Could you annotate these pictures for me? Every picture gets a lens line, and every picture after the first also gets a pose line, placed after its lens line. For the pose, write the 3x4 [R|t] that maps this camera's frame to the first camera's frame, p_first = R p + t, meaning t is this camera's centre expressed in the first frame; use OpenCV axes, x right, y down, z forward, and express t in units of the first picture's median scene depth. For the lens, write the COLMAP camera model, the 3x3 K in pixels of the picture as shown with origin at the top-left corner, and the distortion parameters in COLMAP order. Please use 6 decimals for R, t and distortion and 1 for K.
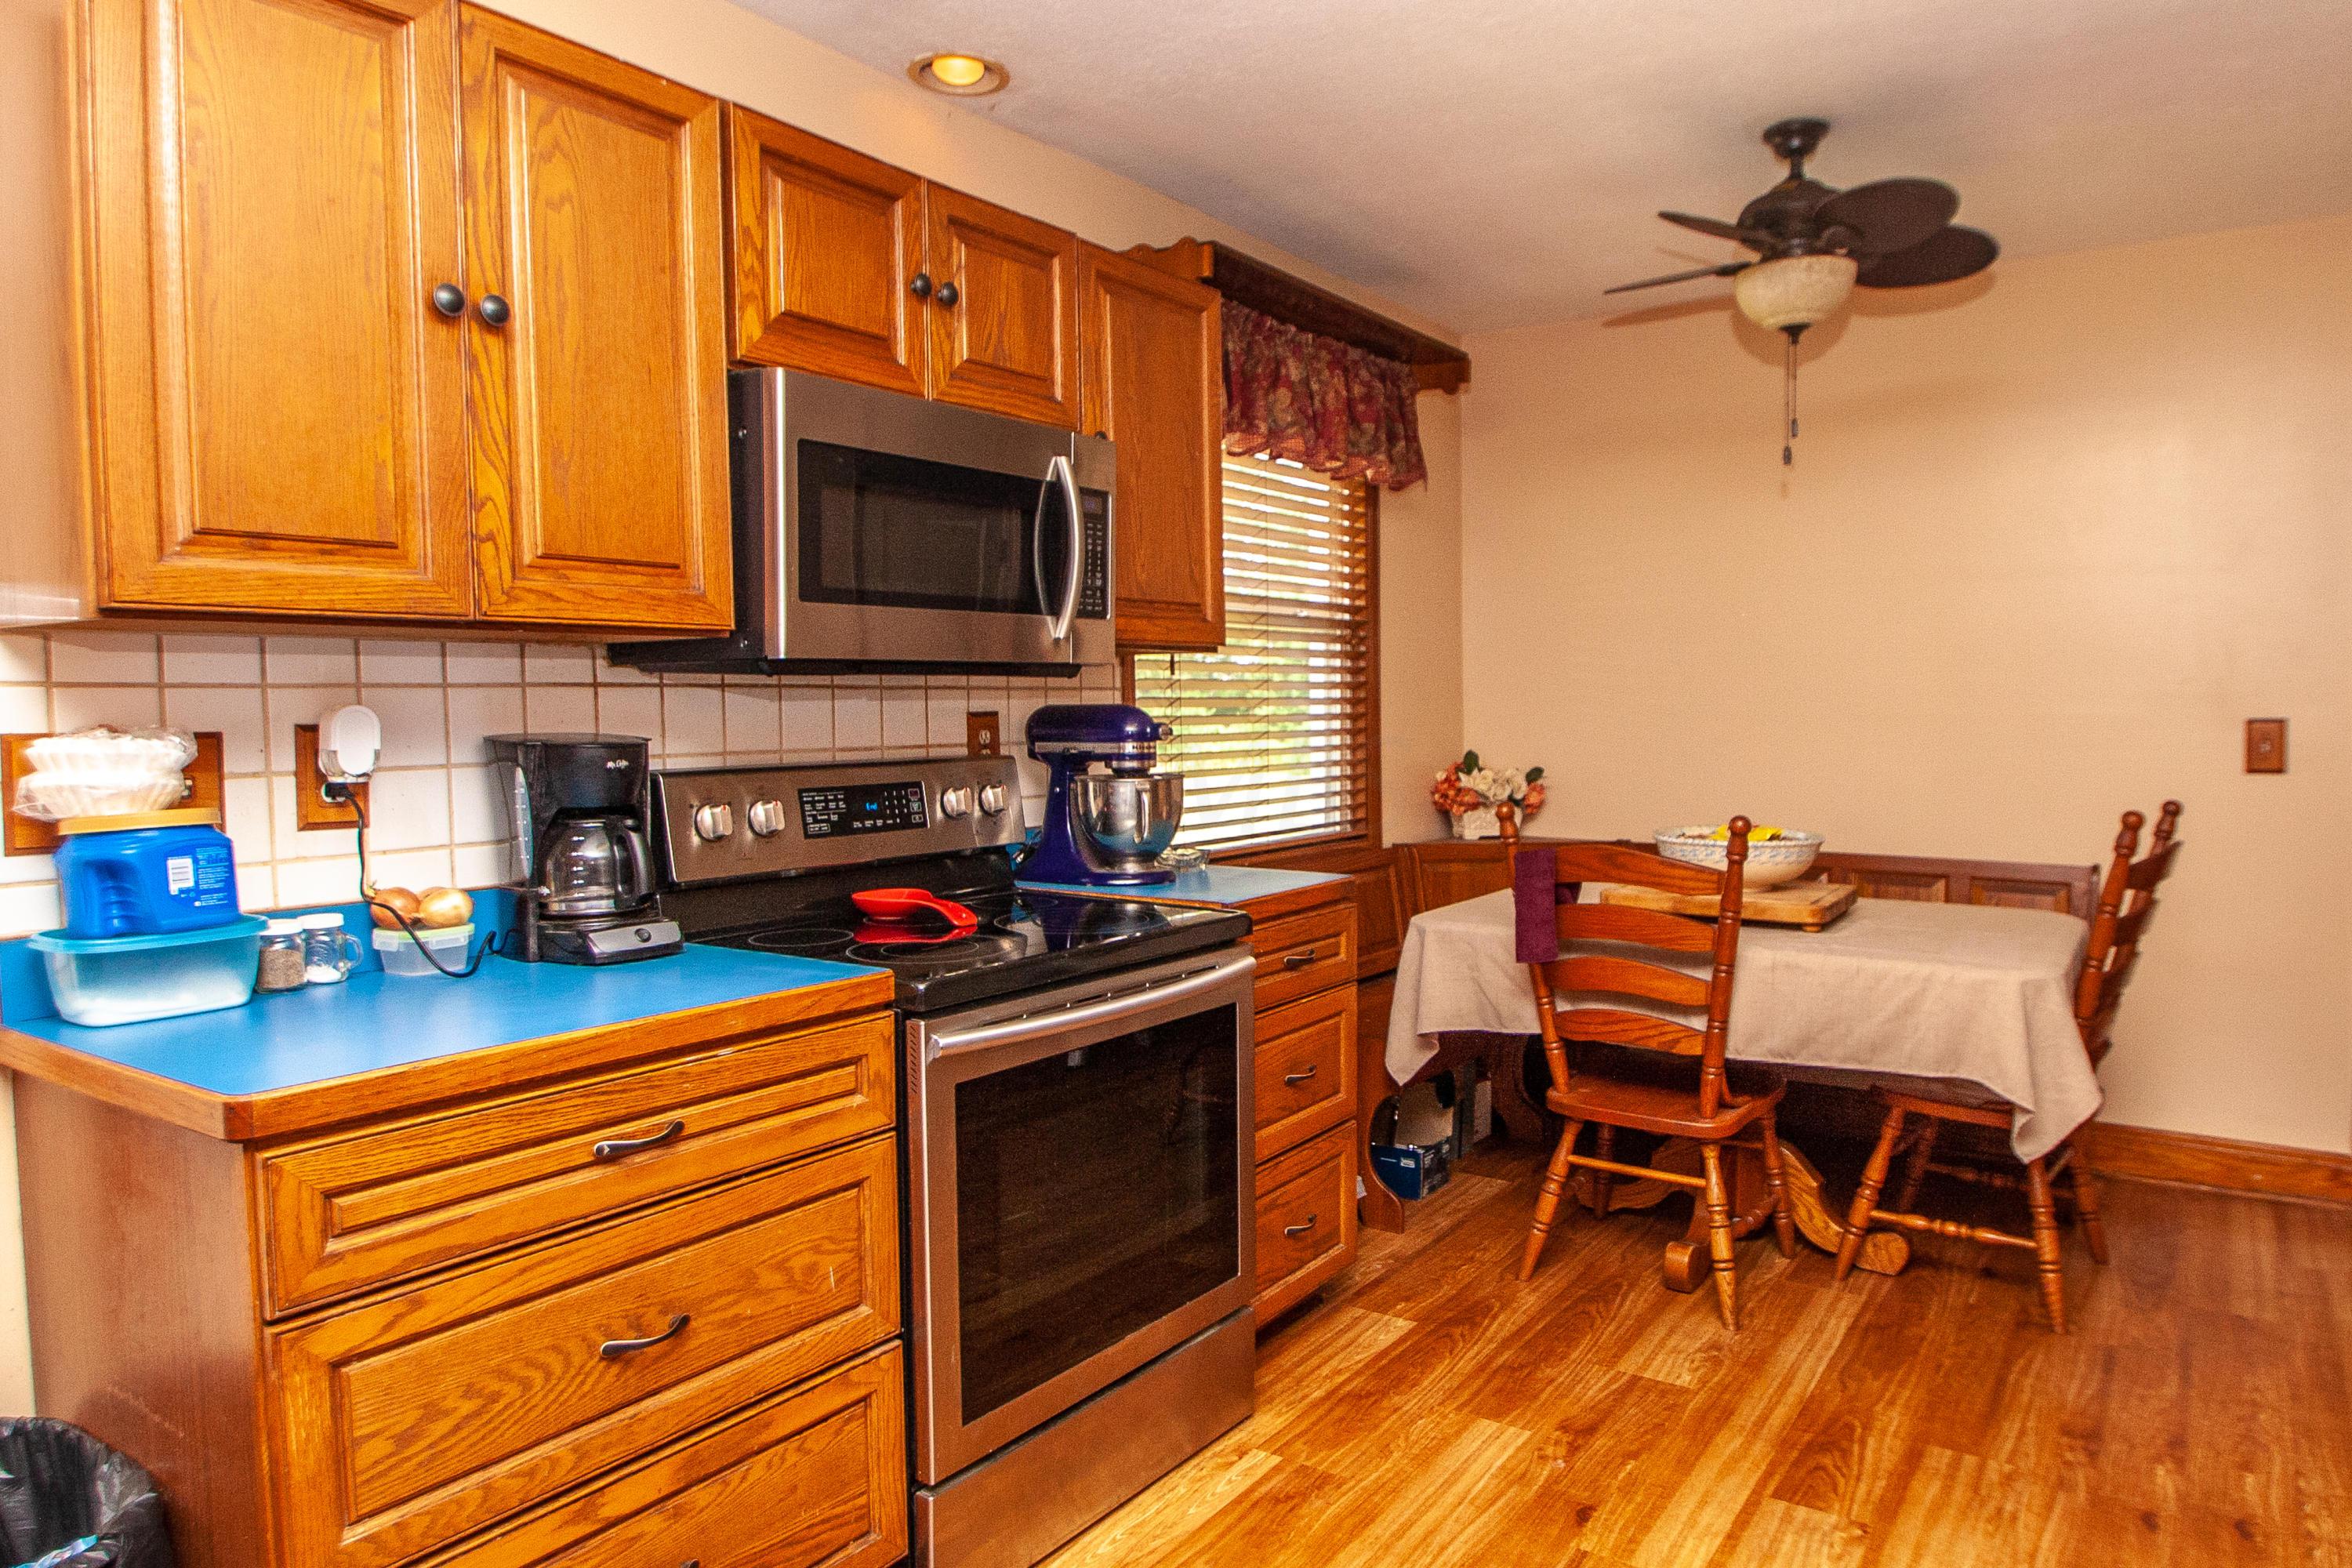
lens RADIAL K [[1472.5, 0, 1374.1], [0, 1472.5, 784.6], [0, 0, 1]] dist [-0.022556, 0.000300]
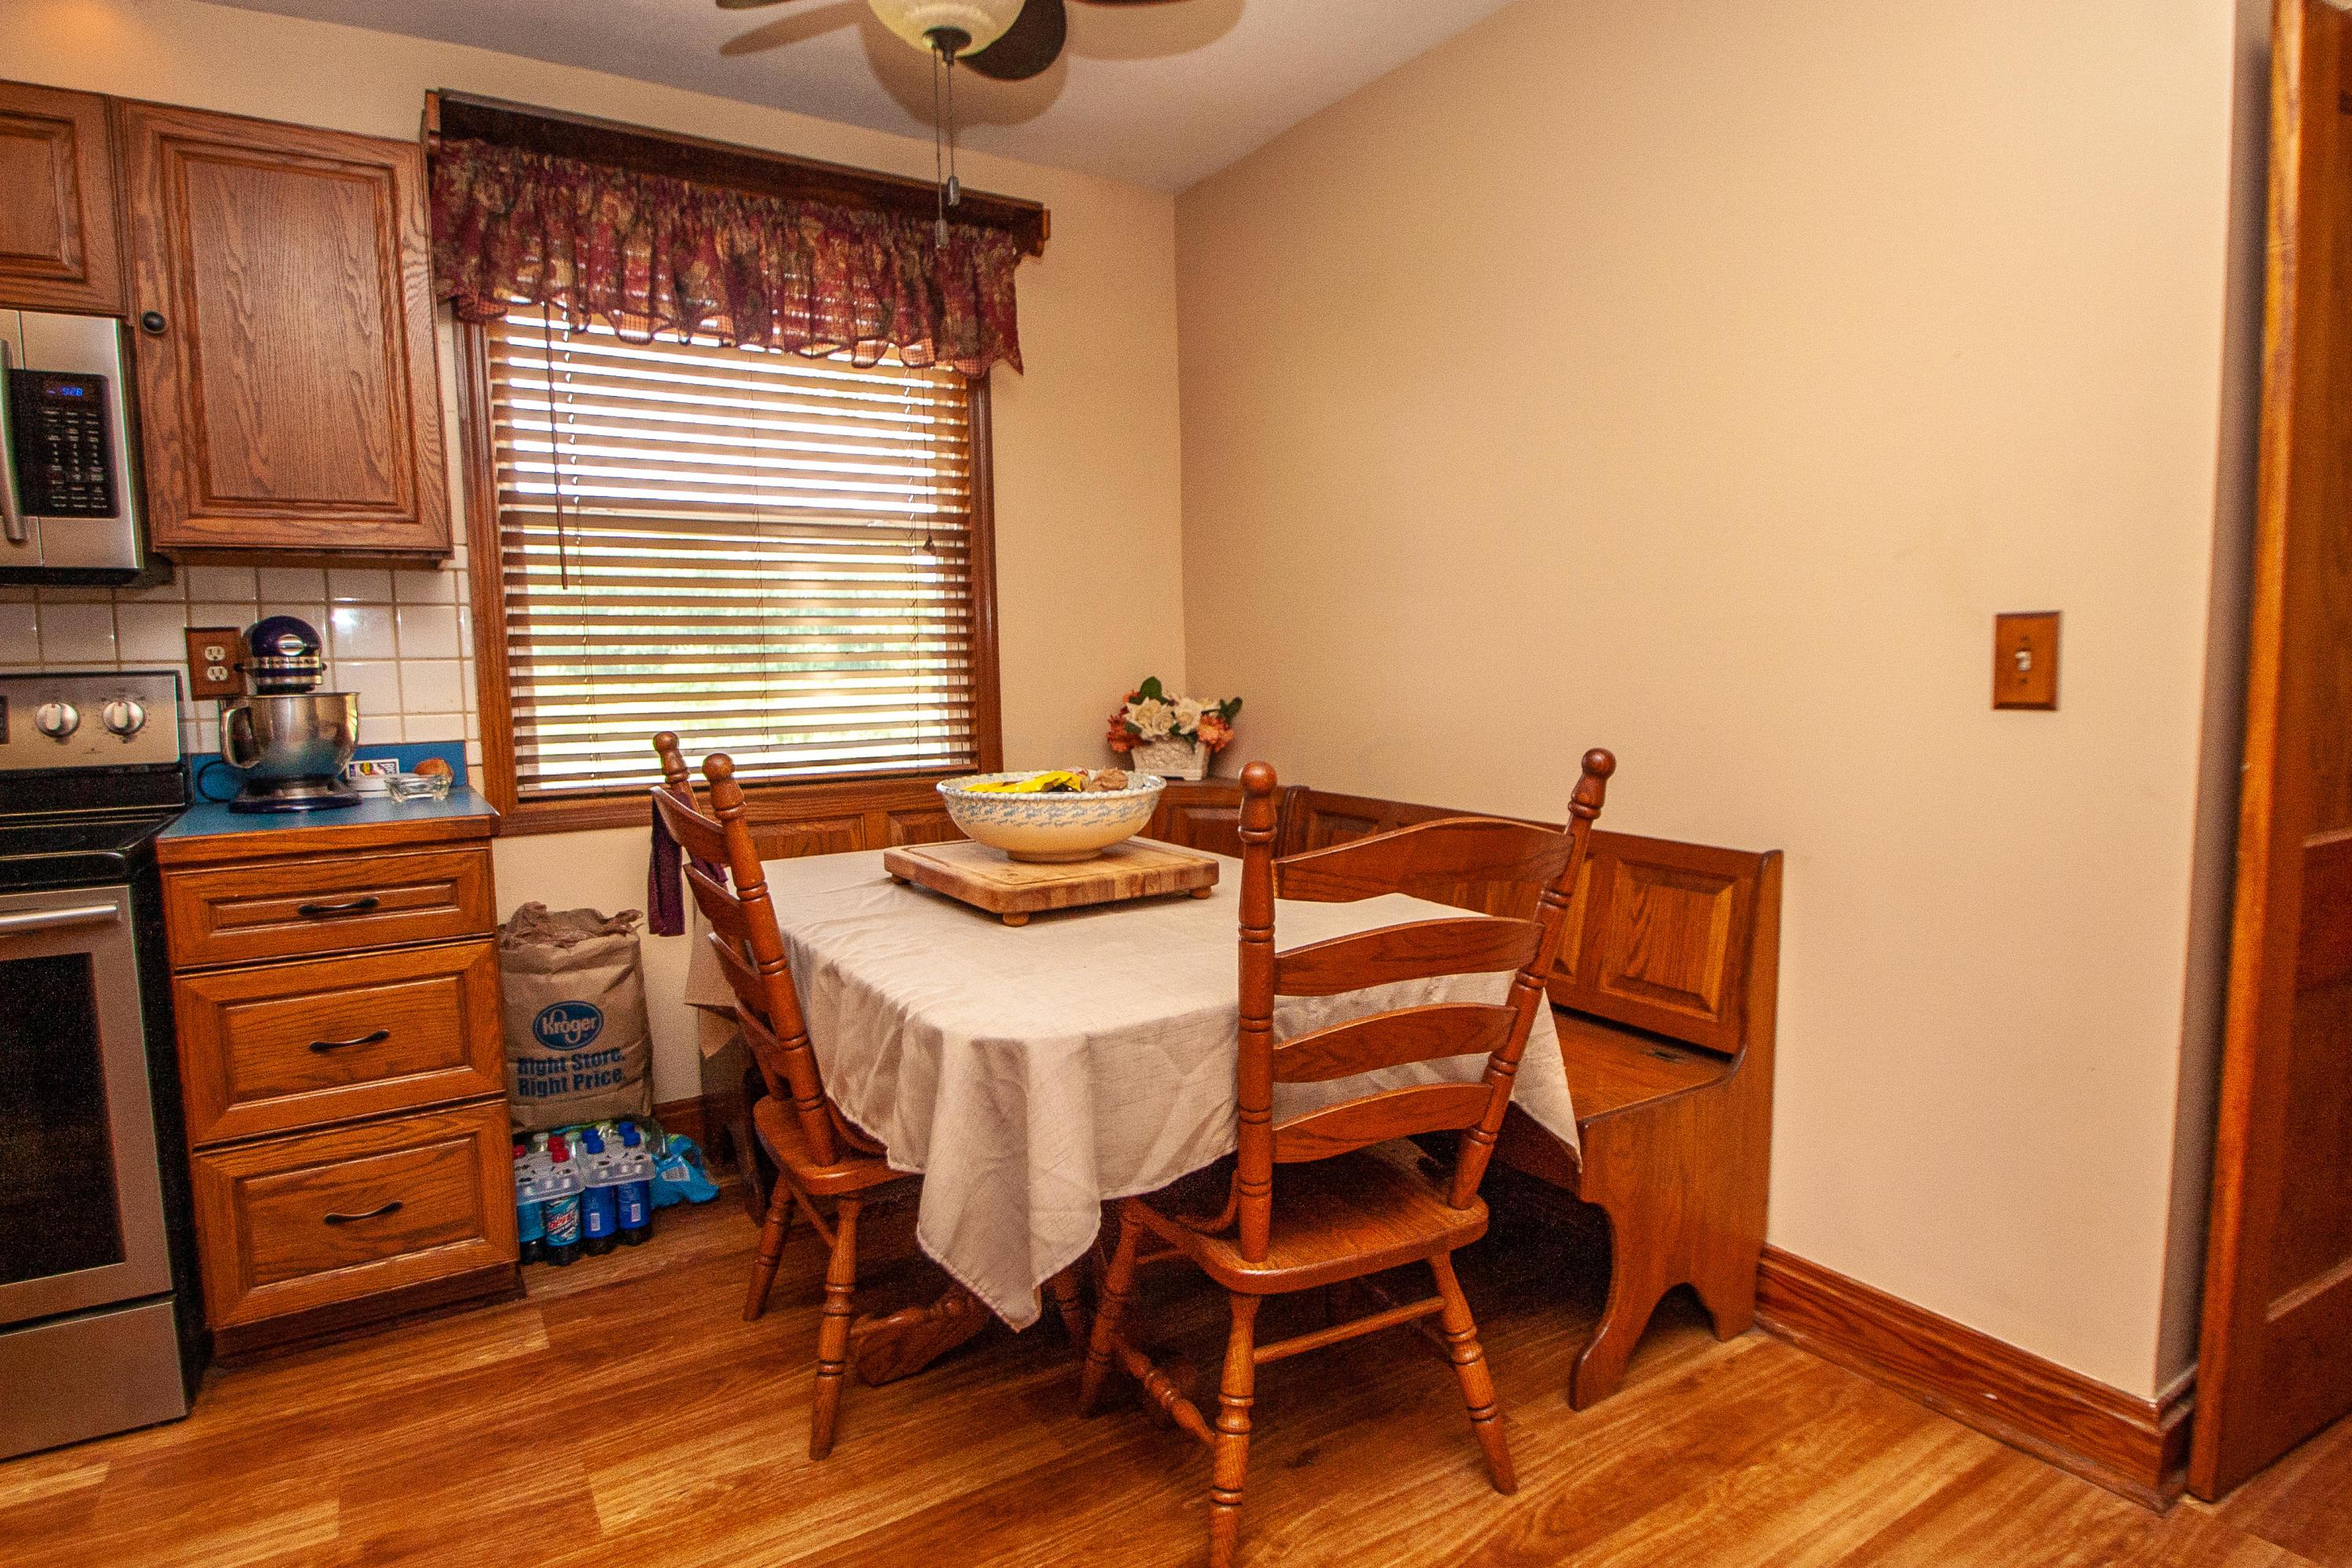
lens RADIAL K [[1292.8, 0, 1216.9], [0, 1292.8, 784.4], [0, 0, 1]] dist [-0.016115, -0.002099]
pose [[0.894837, 0.036647, -0.444886, 0.820443], [-0.016371, 0.998648, 0.049335, 0.001829], [0.446092, -0.036864, 0.894227, 0.624191]]
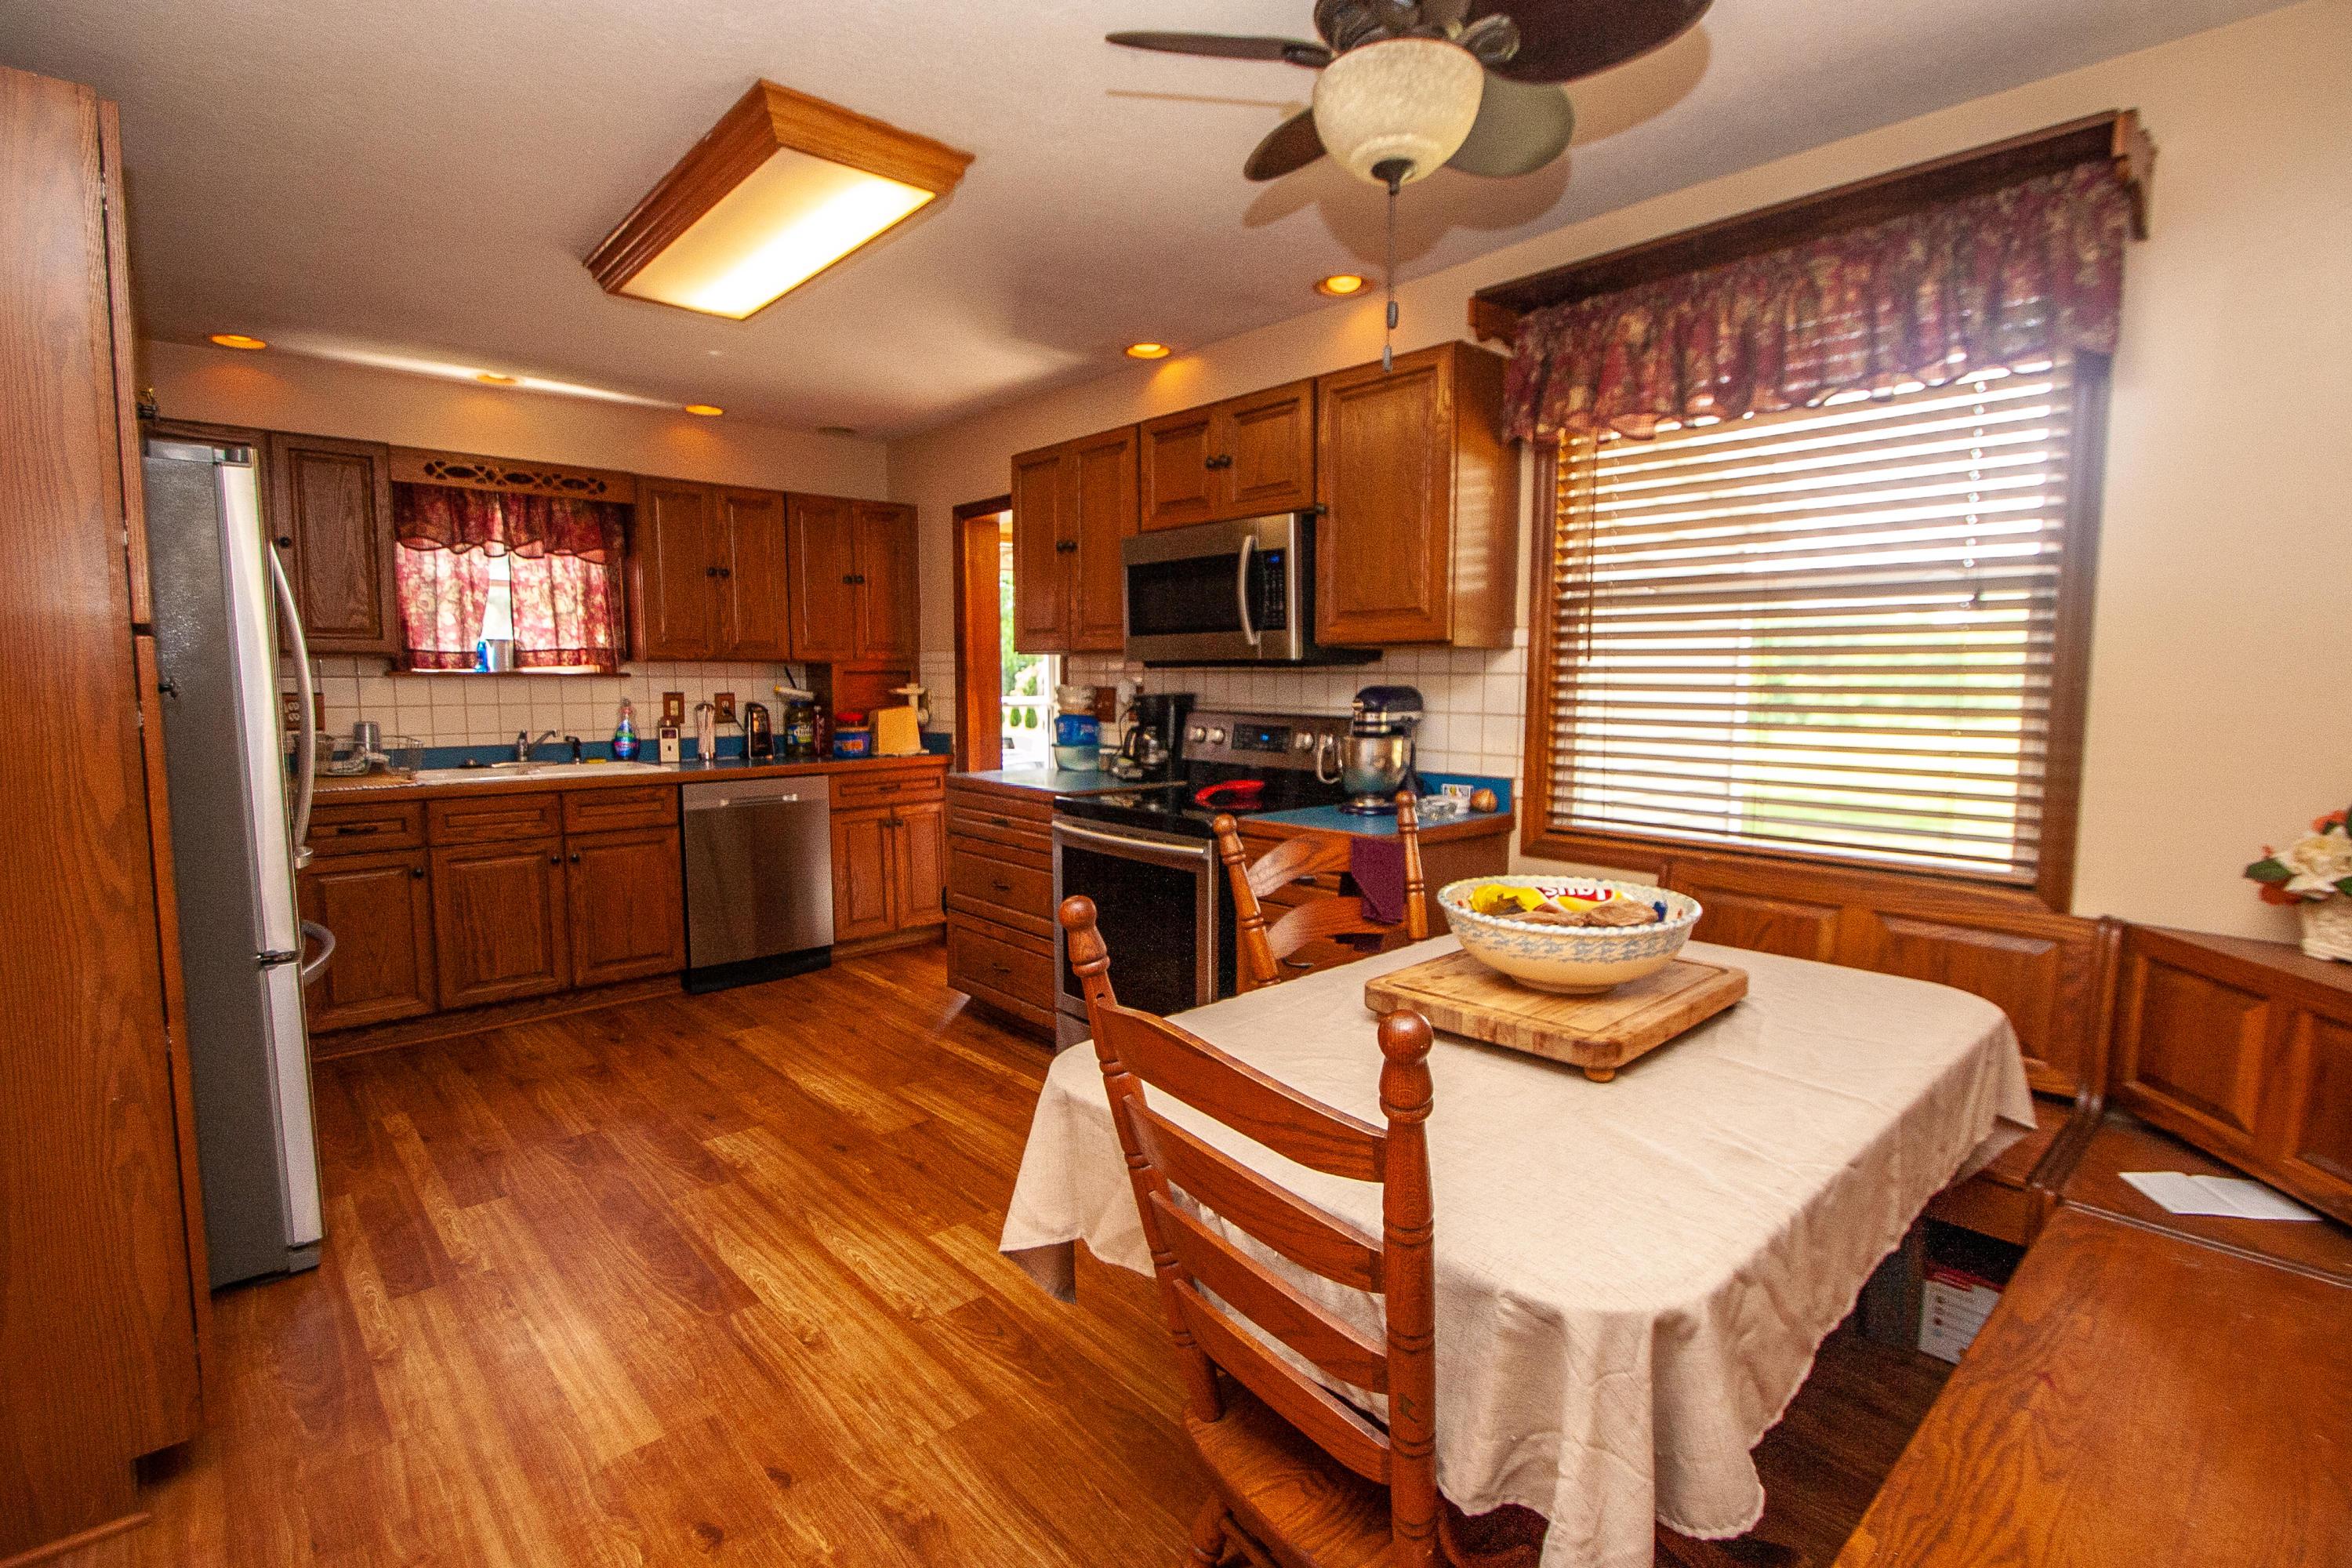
lens RADIAL K [[1118.5, 0, 1167.5], [0, 1118.5, 783.7], [0, 0, 1]] dist [0.023468, -0.022191]
pose [[-0.306242, 0.099493, -0.946740, 1.046566], [-0.056747, 0.990847, 0.122484, -0.093967], [0.950261, 0.091235, -0.297793, 1.311398]]
